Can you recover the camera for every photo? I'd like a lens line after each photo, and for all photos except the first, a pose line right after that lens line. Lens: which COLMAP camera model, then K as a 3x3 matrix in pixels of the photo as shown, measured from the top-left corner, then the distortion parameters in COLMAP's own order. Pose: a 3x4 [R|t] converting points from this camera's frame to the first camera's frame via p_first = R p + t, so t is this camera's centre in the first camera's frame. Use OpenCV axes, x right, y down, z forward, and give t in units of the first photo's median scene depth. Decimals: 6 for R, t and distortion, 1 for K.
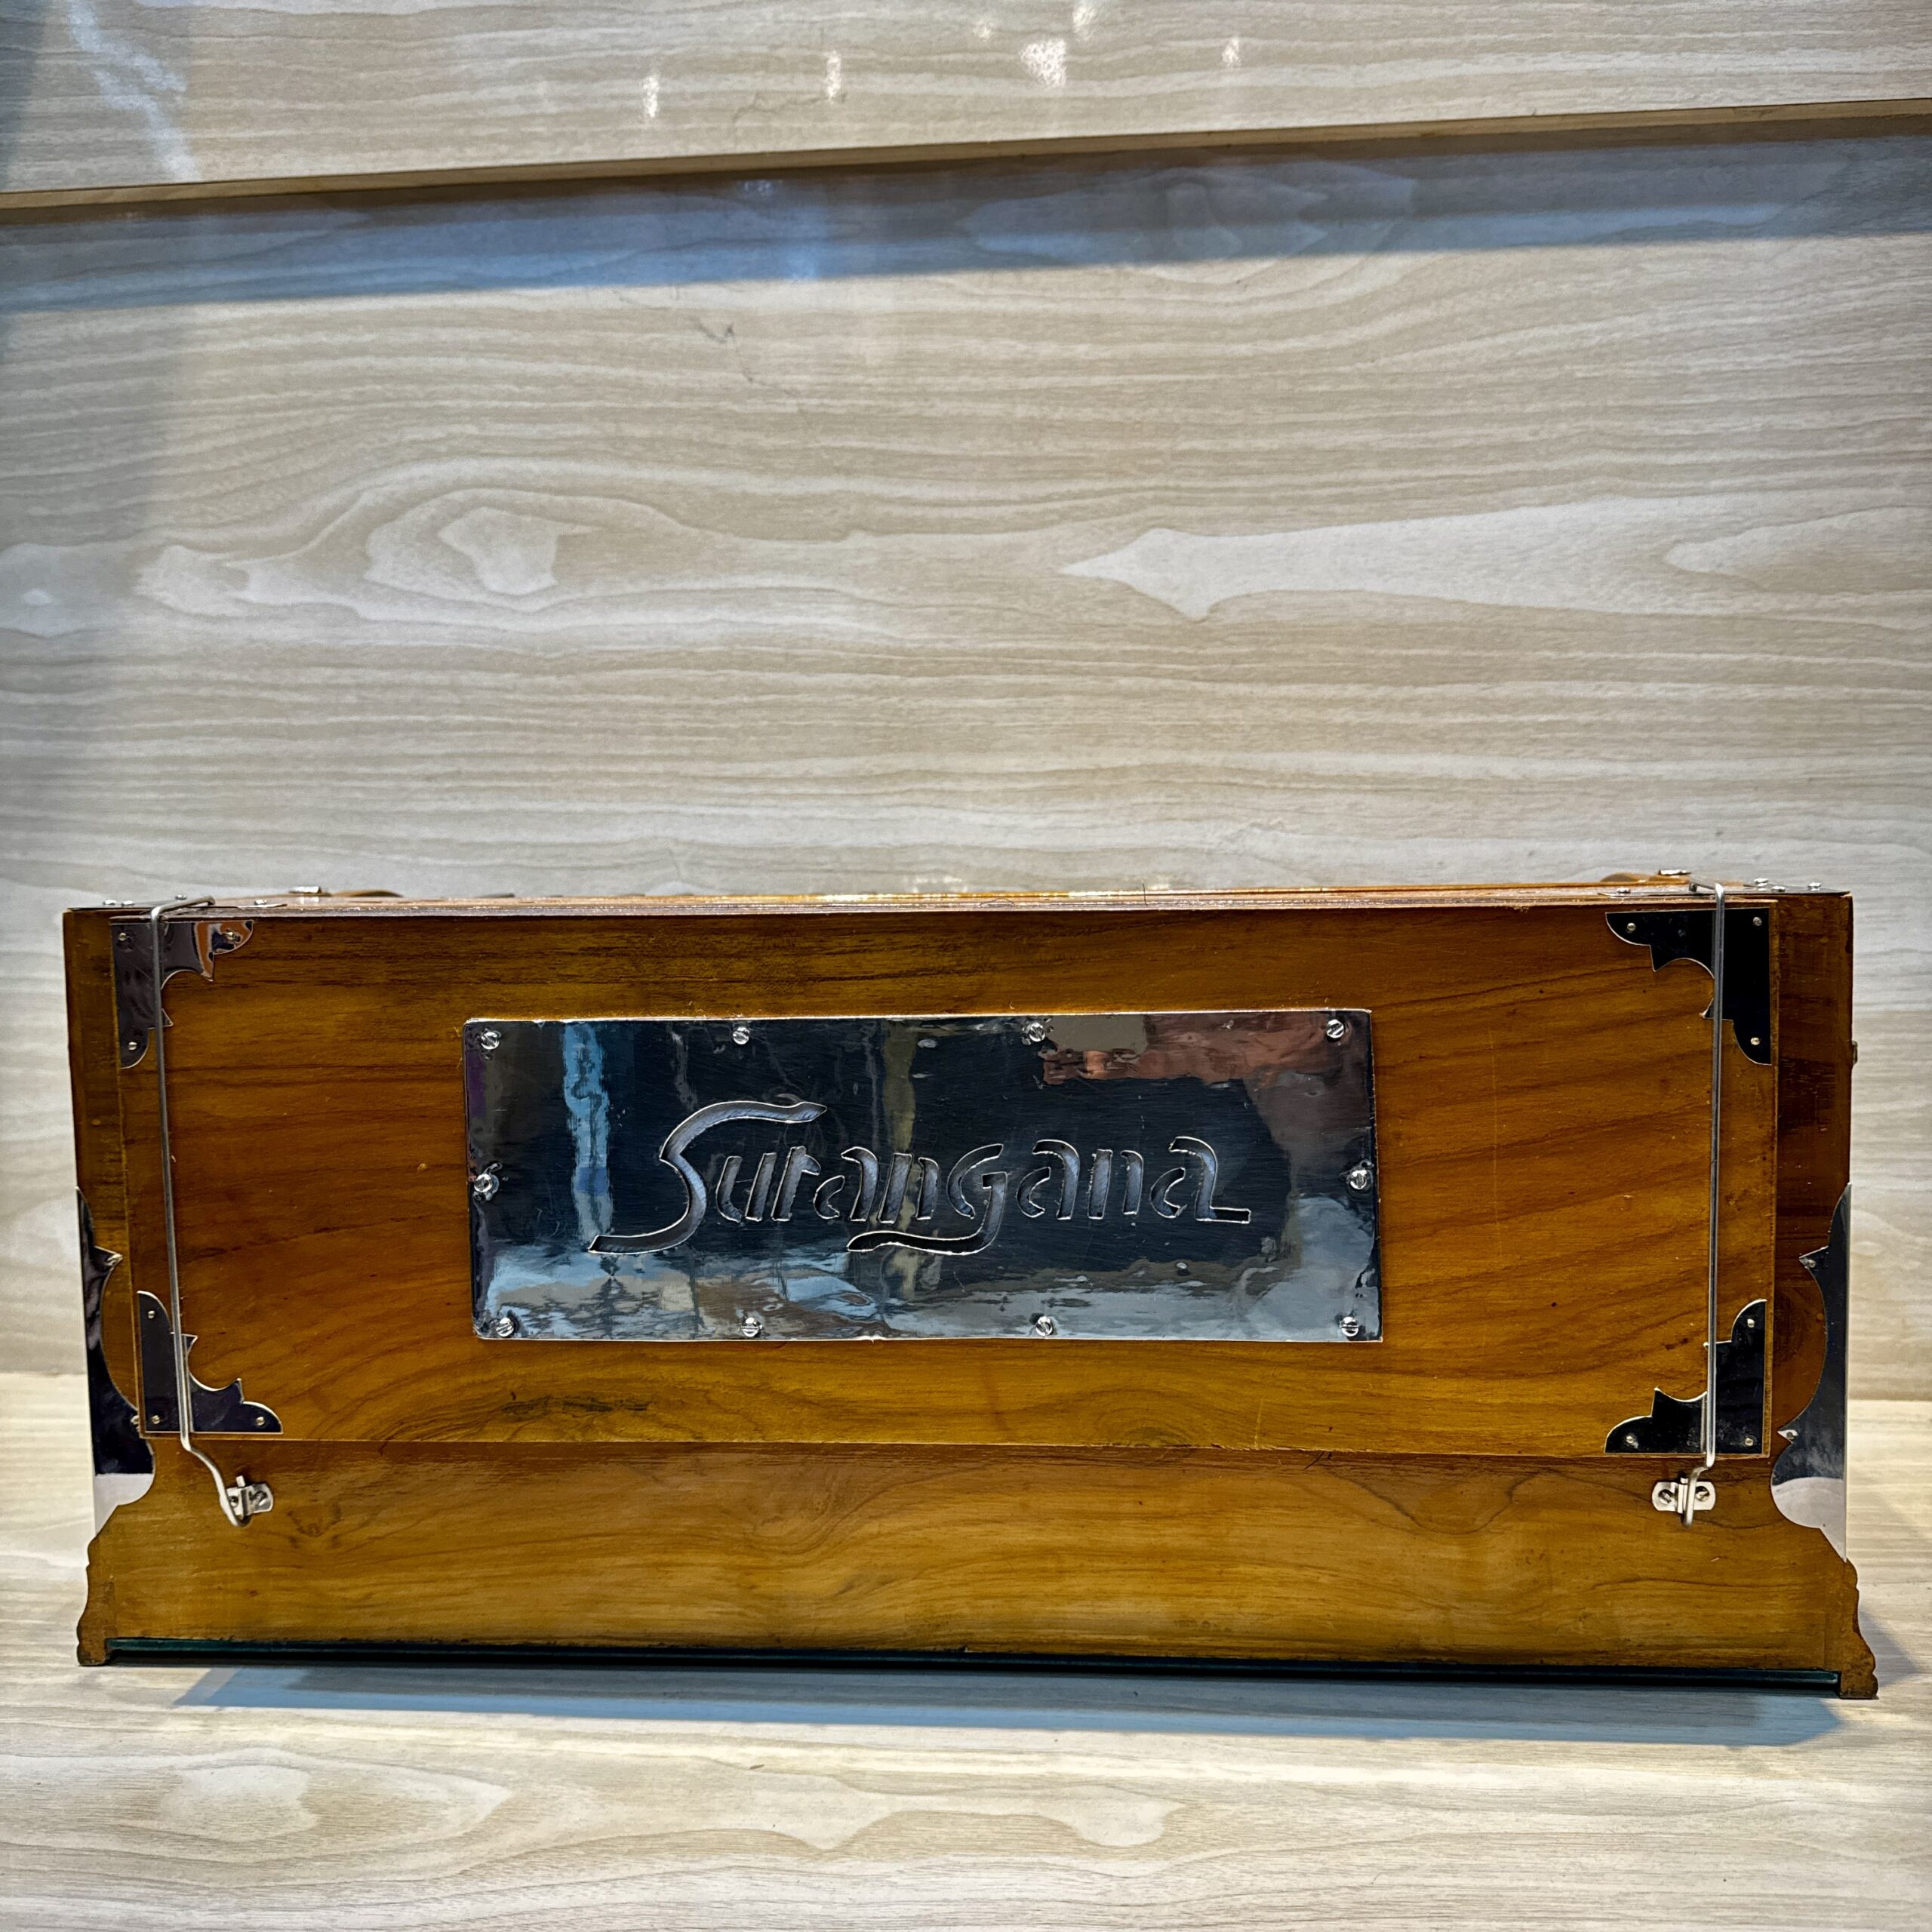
lens RADIAL K [[1815.1, 0, 969.7], [0, 1815.1, 976.2], [0, 0, 1]] dist [-0.036921, 0.000000]
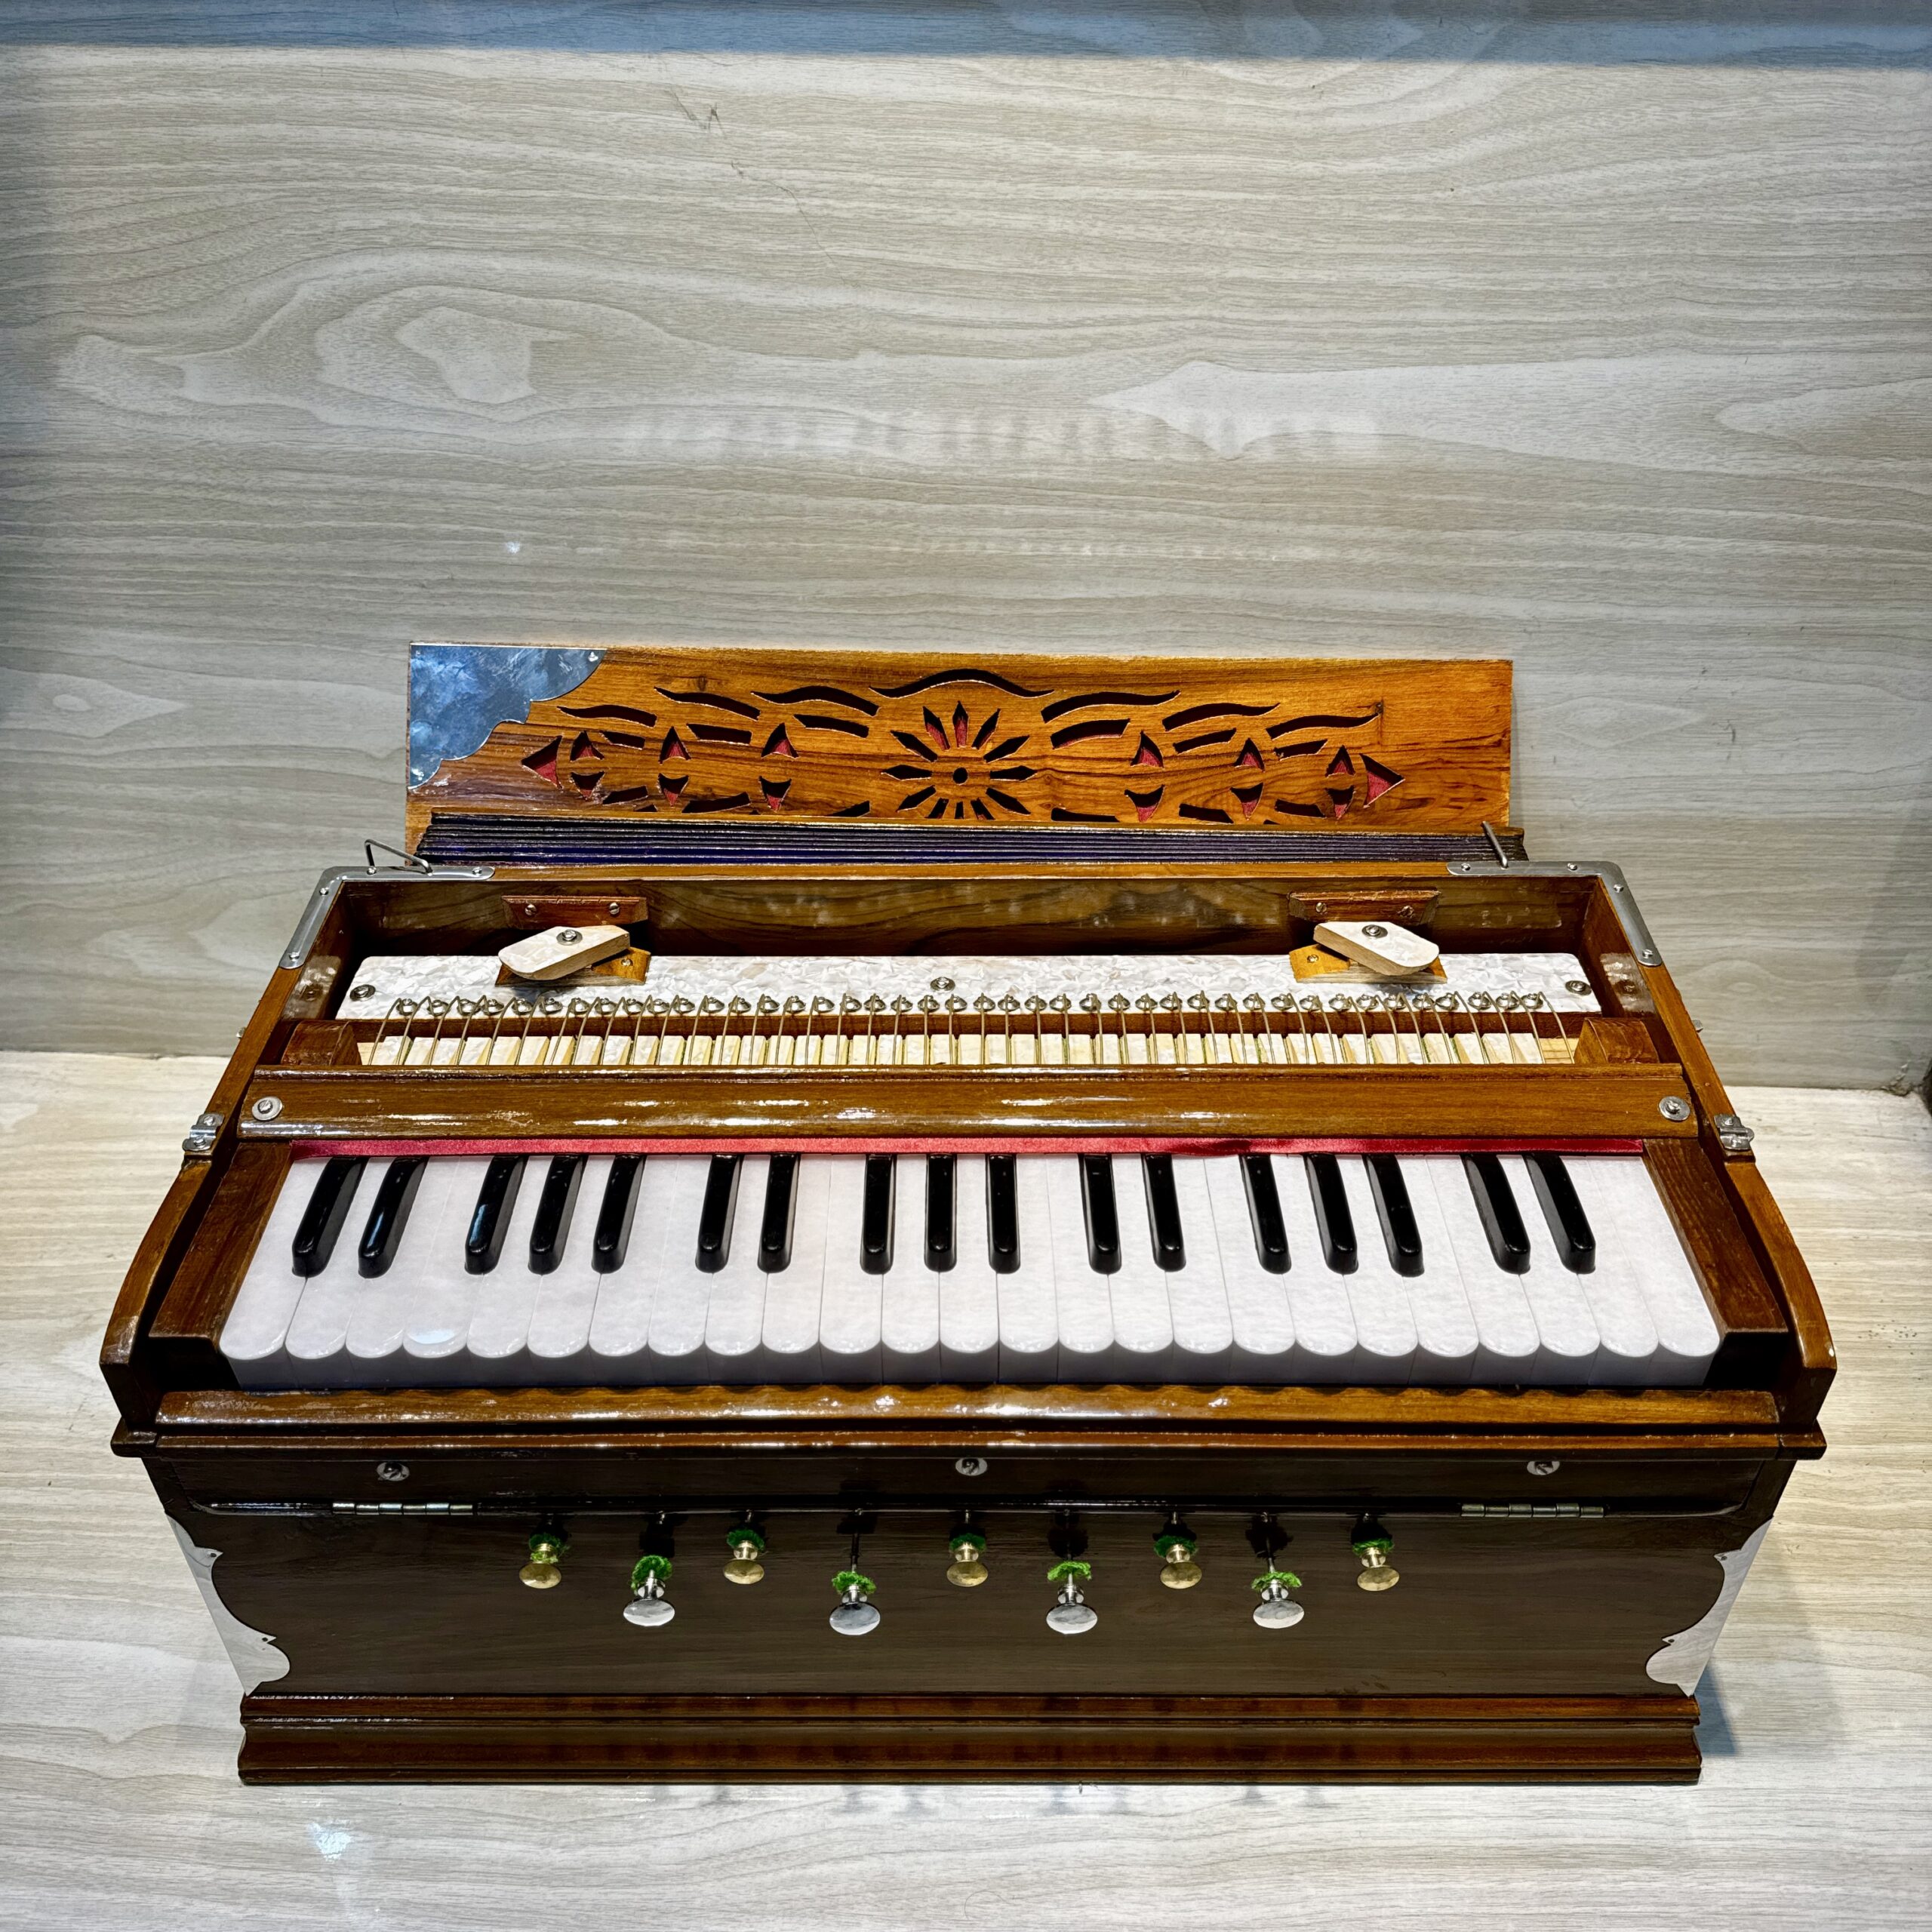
lens RADIAL K [[1815.1, 0, 967.2], [0, 1815.1, 968.4], [0, 0, 1]] dist [-0.036921, 0.000000]
pose [[0.997214, -0.031788, 0.067481, -0.086143], [-0.011187, 0.830693, 0.556618, -0.507461], [-0.073749, -0.555823, 0.828023, 0.069621]]
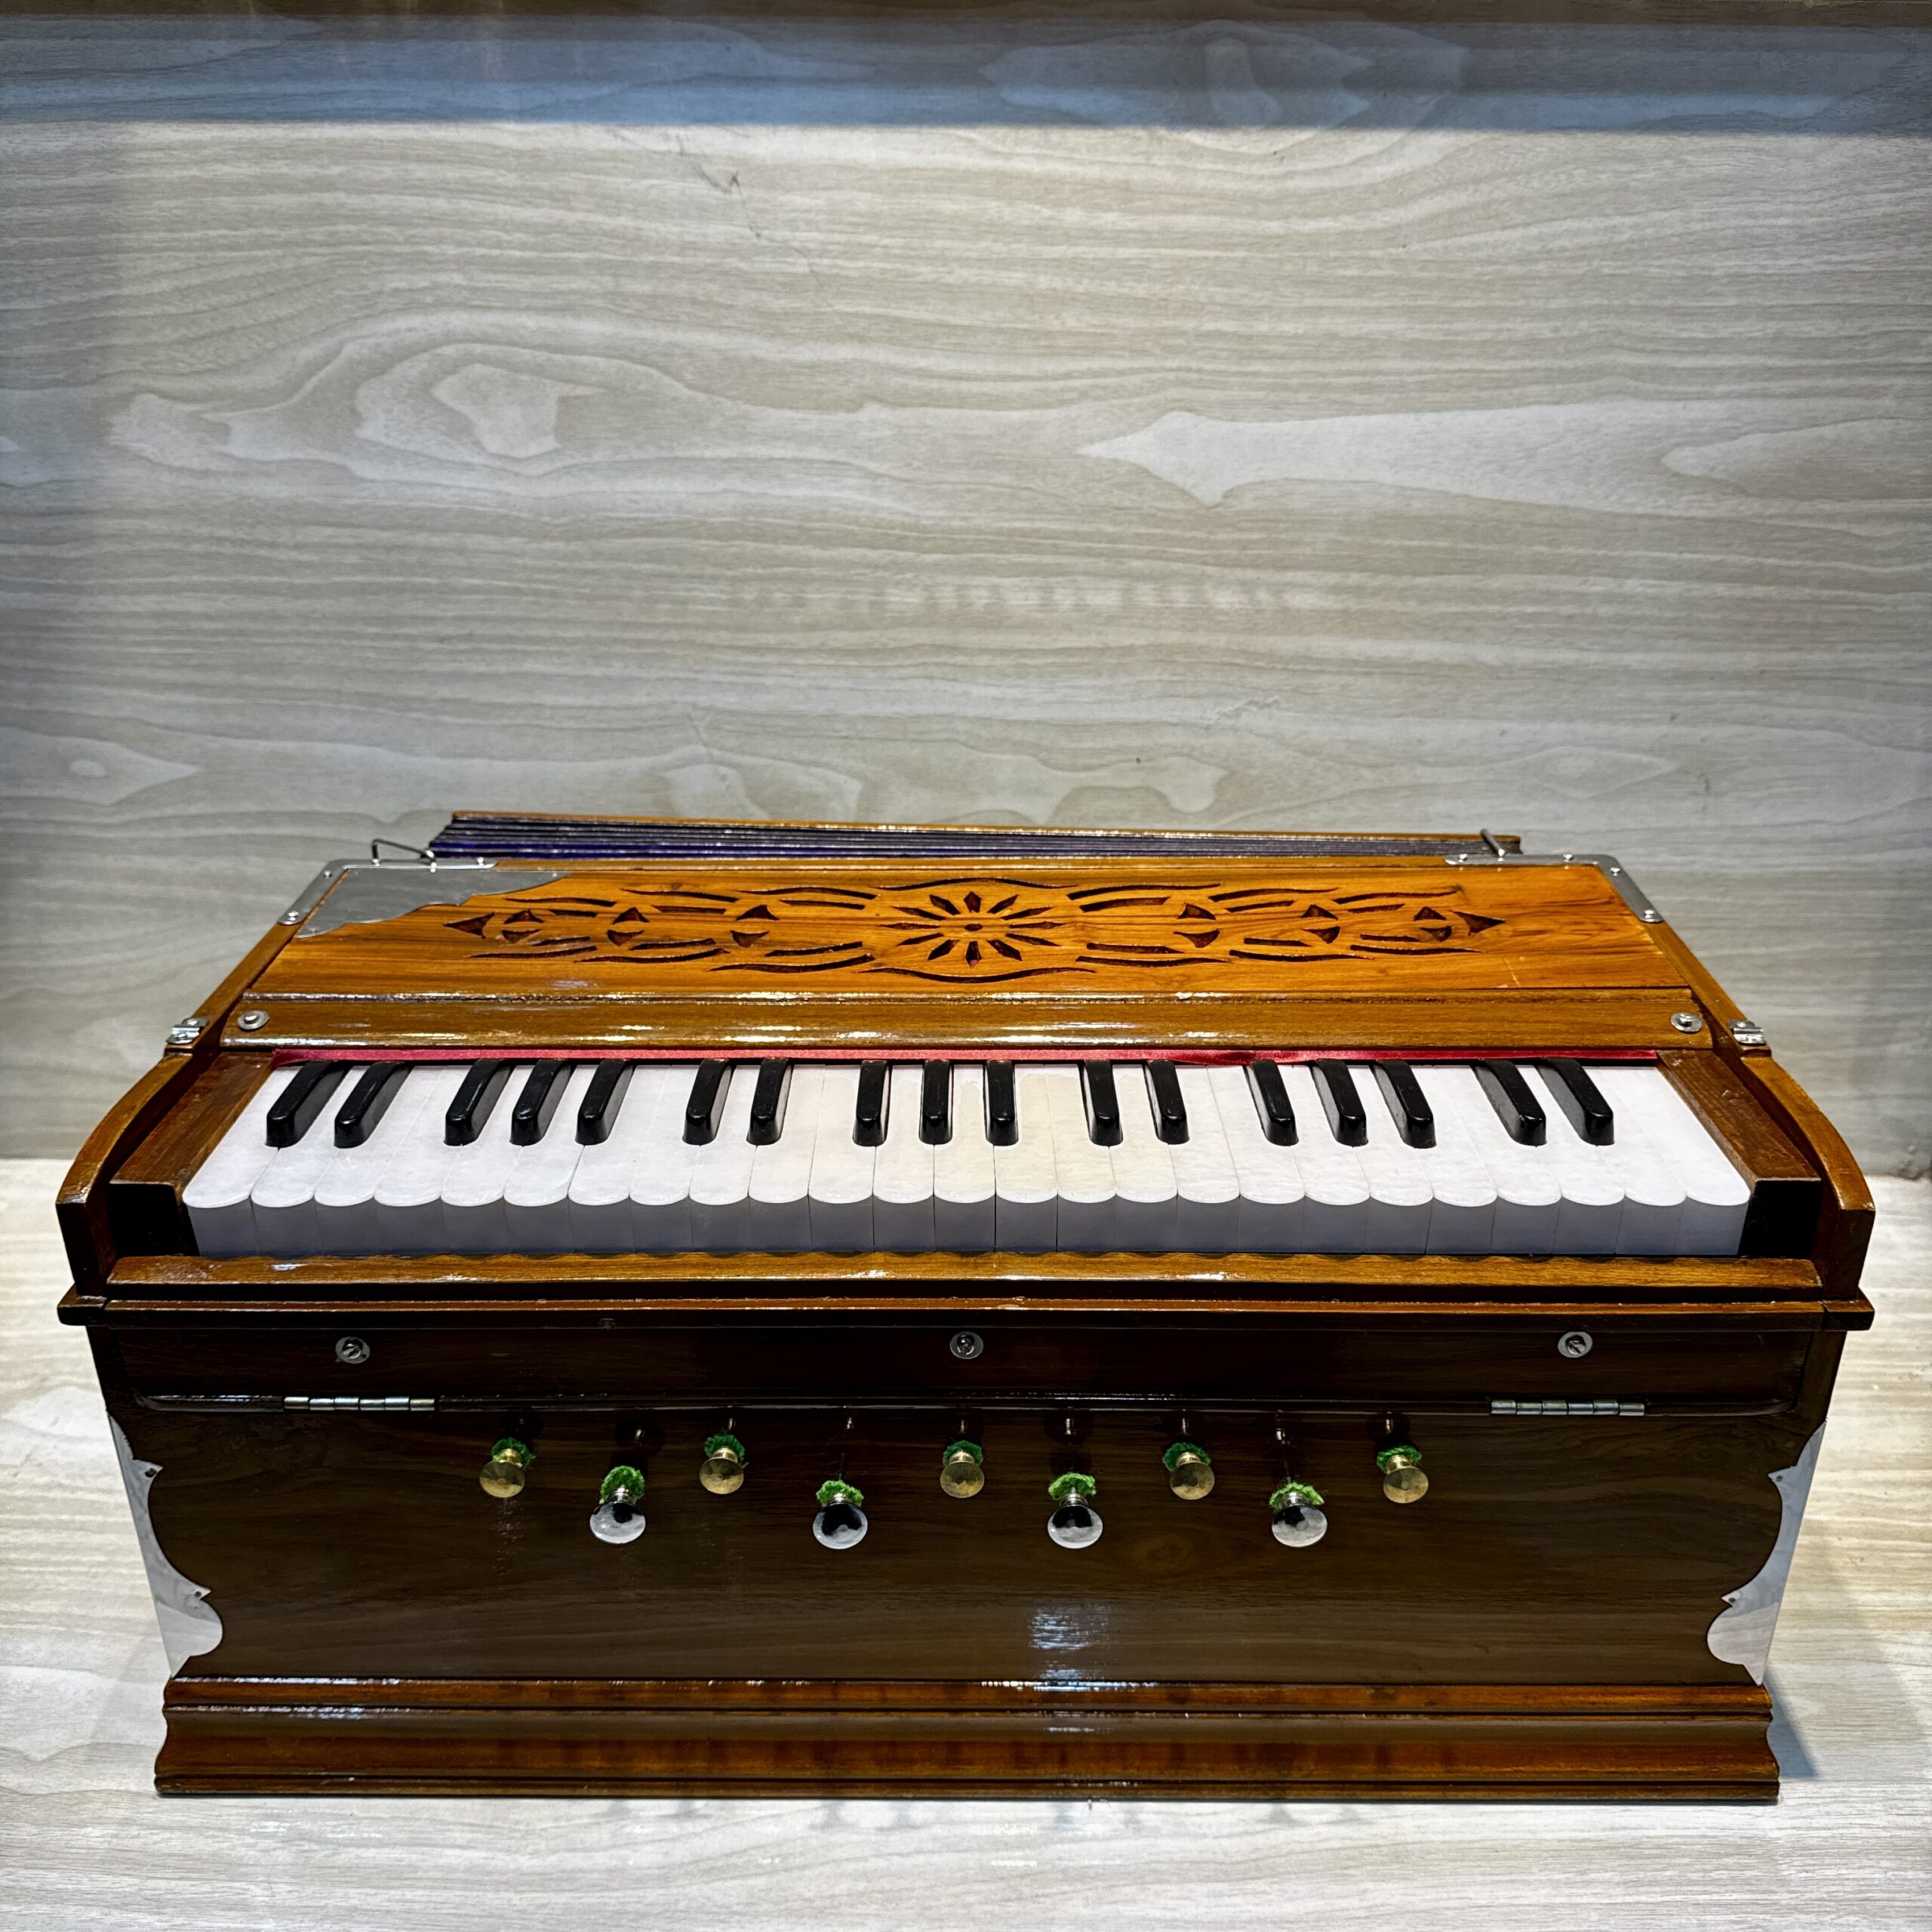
lens RADIAL K [[1815.1, 0, 967.9], [0, 1815.1, 982.7], [0, 0, 1]] dist [-0.036921, 0.000000]
pose [[0.995899, -0.022539, 0.087620, -0.106453], [-0.010358, 0.933695, 0.357918, -0.311685], [-0.089877, -0.357358, 0.929633, -0.031022]]
